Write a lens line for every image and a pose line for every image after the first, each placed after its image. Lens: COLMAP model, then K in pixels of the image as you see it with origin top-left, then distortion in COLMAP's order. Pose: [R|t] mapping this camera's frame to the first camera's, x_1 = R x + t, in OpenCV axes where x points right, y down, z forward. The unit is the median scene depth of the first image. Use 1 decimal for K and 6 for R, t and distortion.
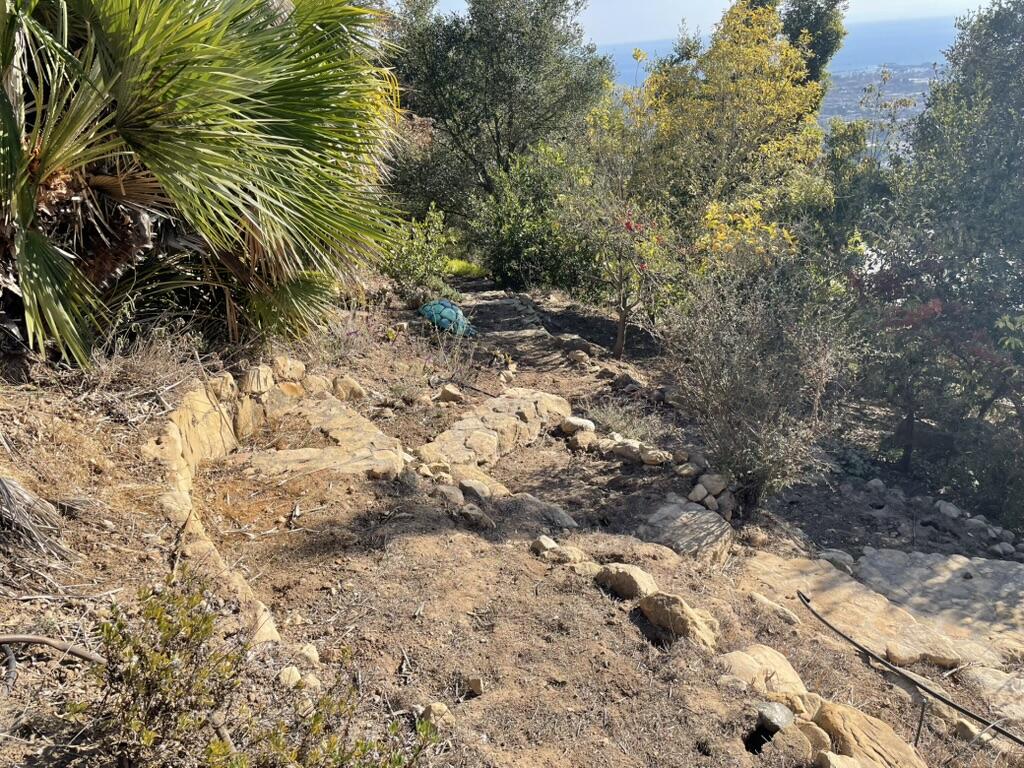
lens RADIAL K [[773.1, 0, 512.6], [0, 773.1, 384.0], [0, 0, 1]] dist [0.008494, 0.000893]
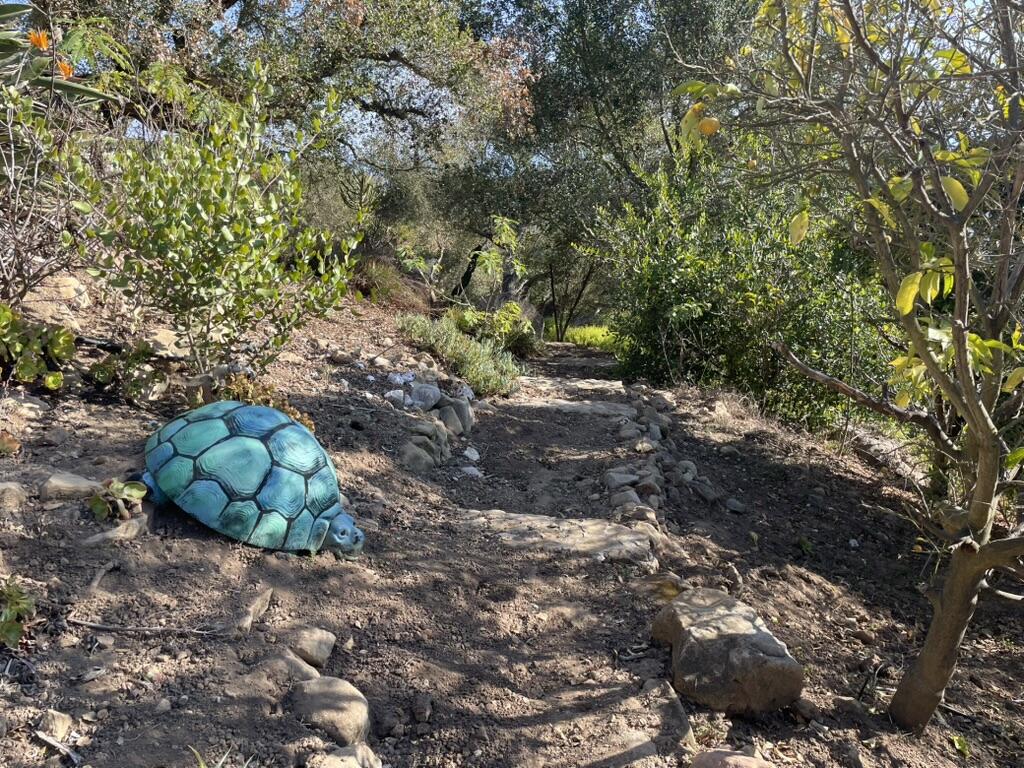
lens RADIAL K [[773.1, 0, 511.1], [0, 773.1, 383.8], [0, 0, 1]] dist [0.008494, 0.000893]
pose [[0.961583, 0.123427, -0.245200, 0.043465], [-0.146295, 0.986218, -0.077281, -0.071336], [0.232282, 0.110184, 0.966387, 0.505016]]
